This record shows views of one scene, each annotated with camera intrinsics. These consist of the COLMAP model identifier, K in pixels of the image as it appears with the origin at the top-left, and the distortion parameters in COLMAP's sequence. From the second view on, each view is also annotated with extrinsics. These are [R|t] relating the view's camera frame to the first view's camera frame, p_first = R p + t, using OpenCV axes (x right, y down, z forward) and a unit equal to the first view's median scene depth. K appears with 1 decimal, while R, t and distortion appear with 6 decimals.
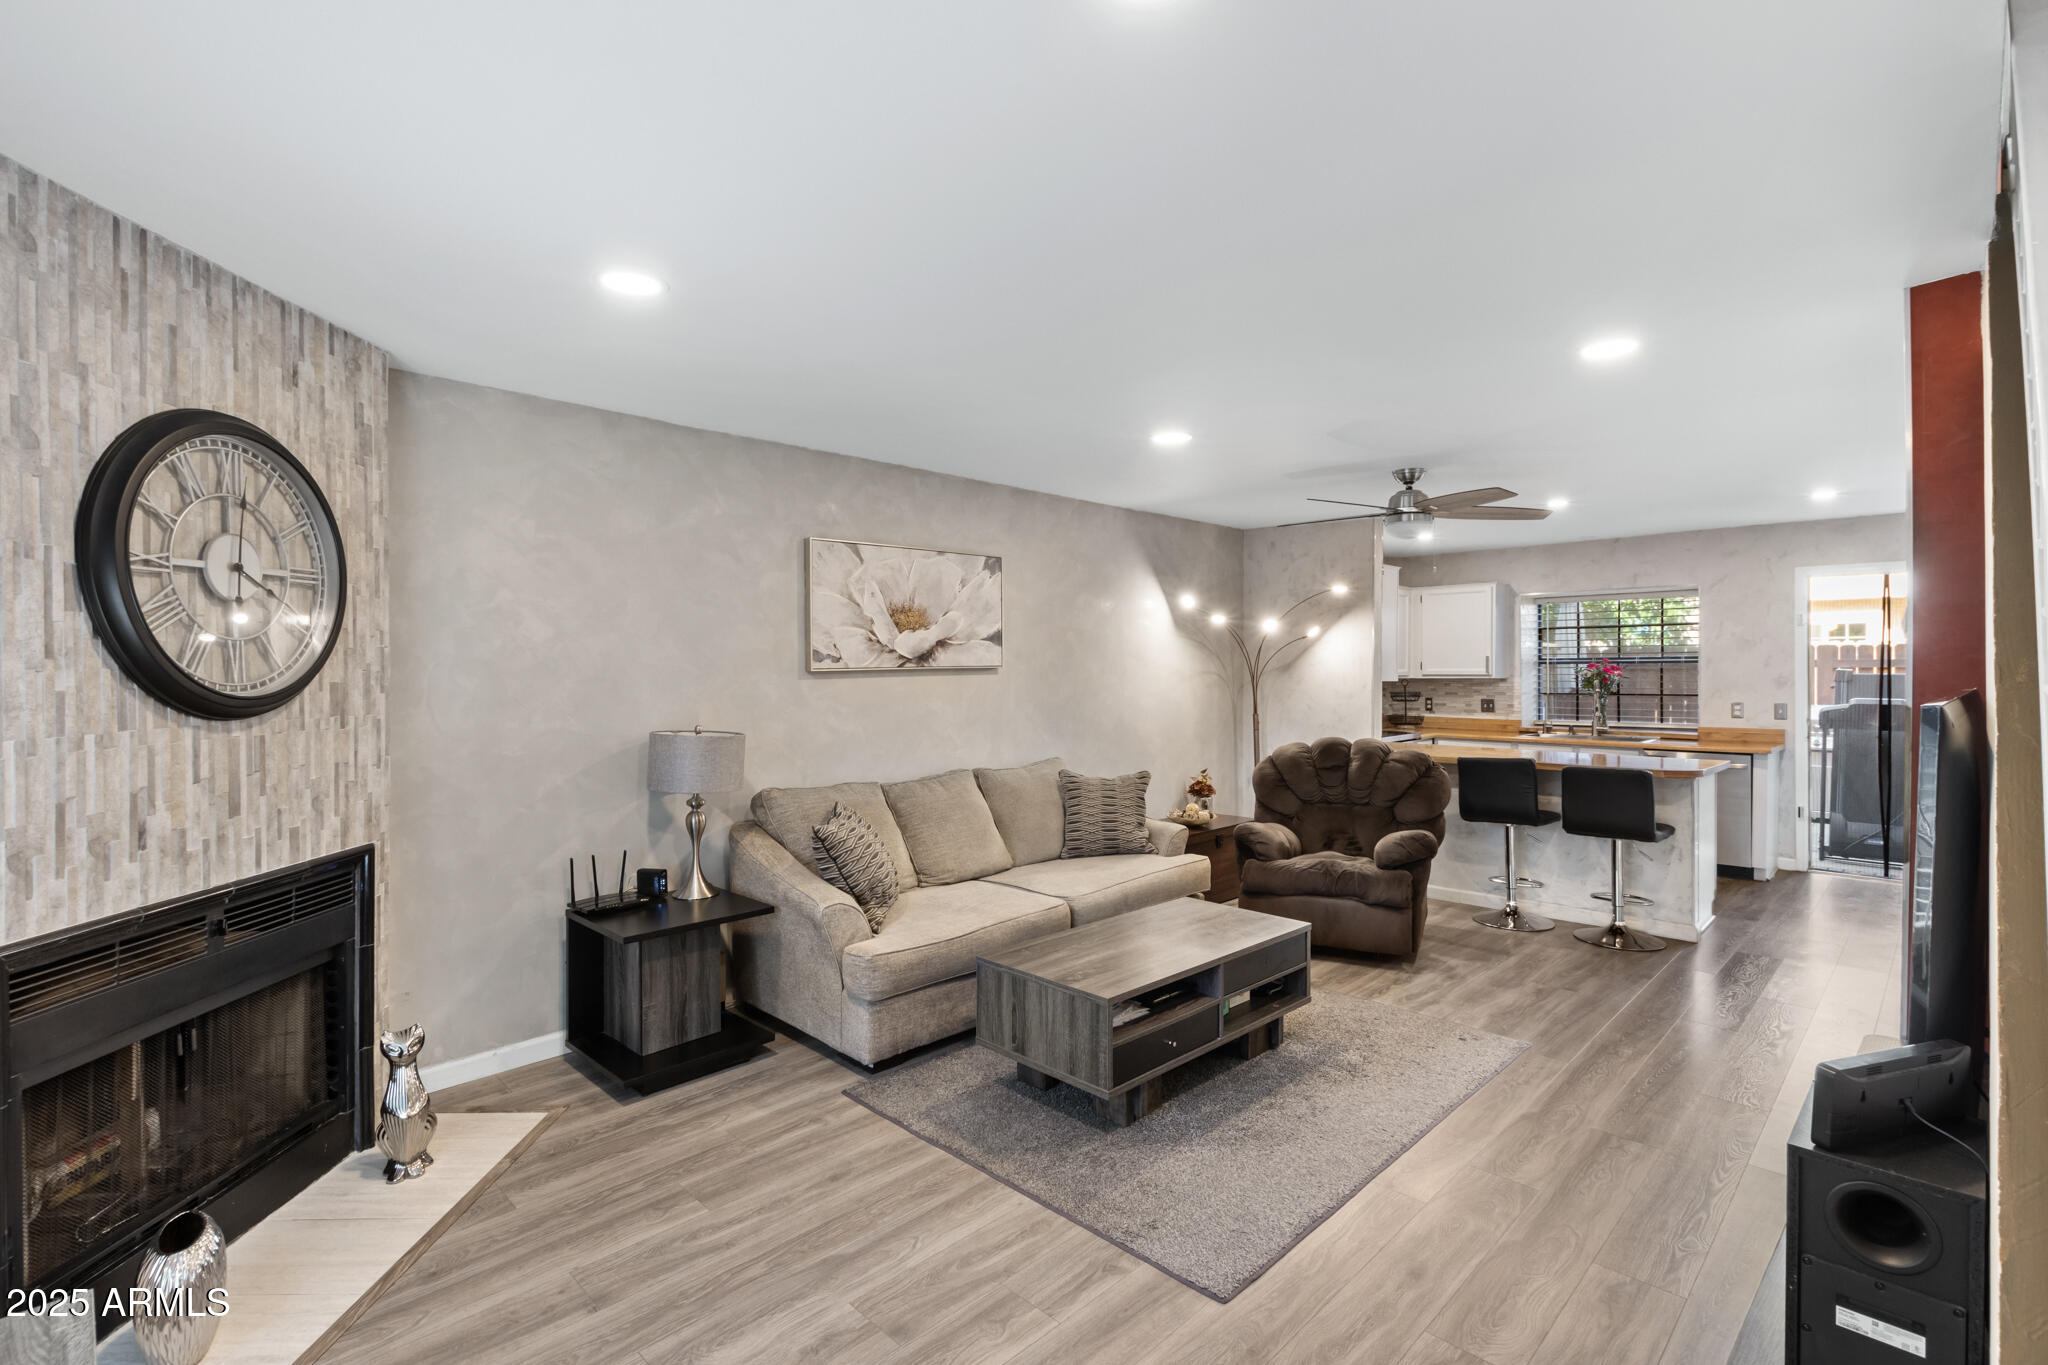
lens RADIAL K [[948.6, 0, 1021.1], [0, 948.6, 670.3], [0, 0, 1]] dist [0.010192, -0.004963]
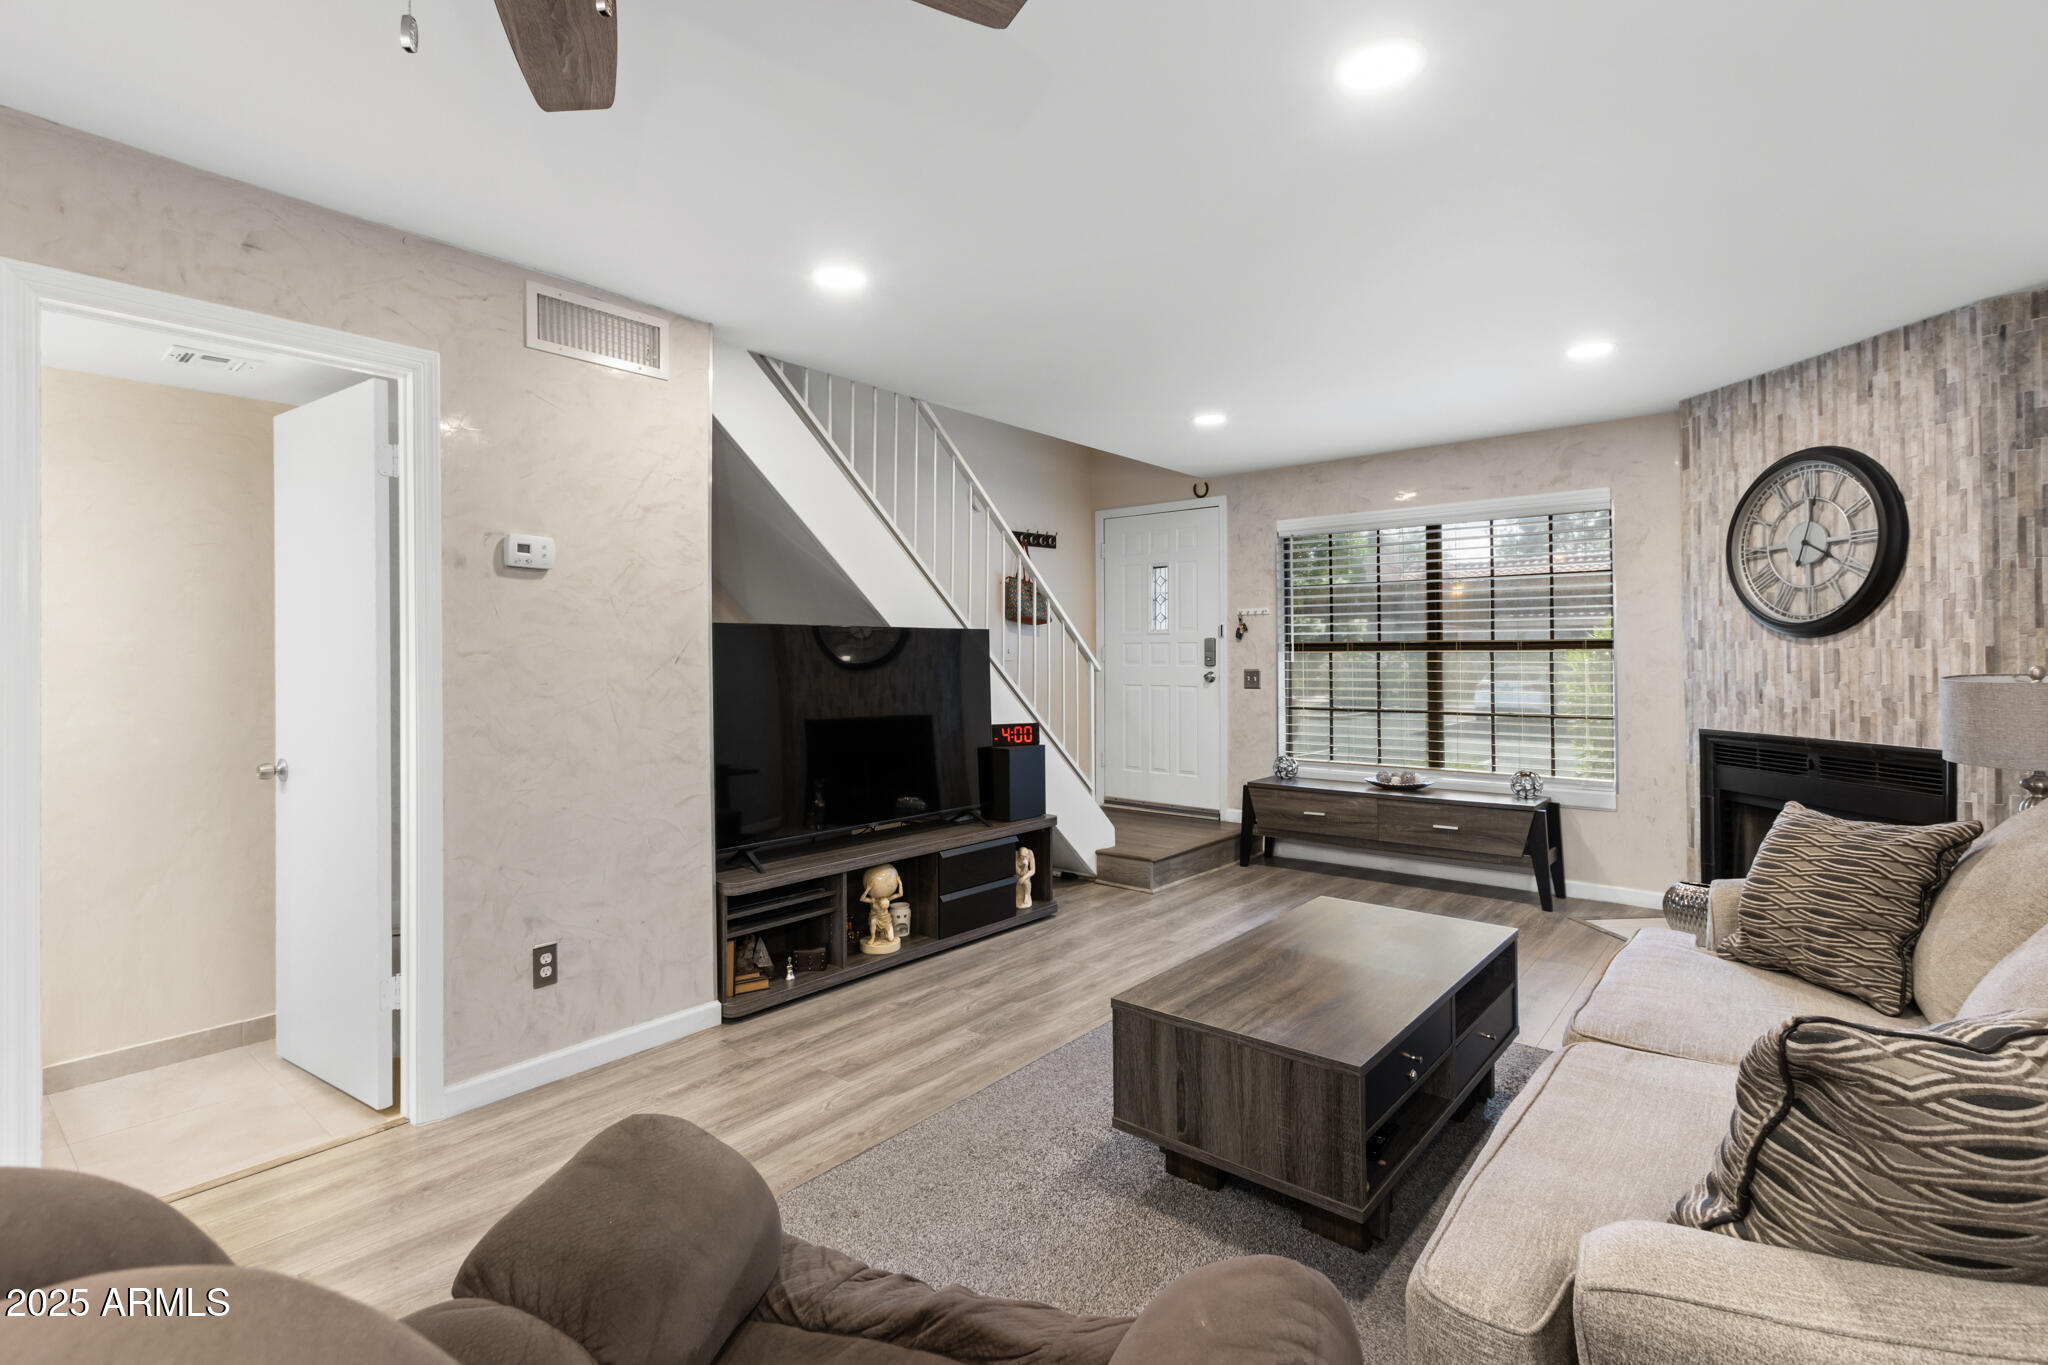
lens RADIAL K [[948.6, 0, 1020.3], [0, 948.6, 645.0], [0, 0, 1]] dist [0.010192, -0.004963]
pose [[-0.996554, 0.005370, -0.082775, 0.426266], [0.005941, 0.999960, -0.006648, 0.045763], [0.082736, -0.007117, -0.996546, 1.675452]]
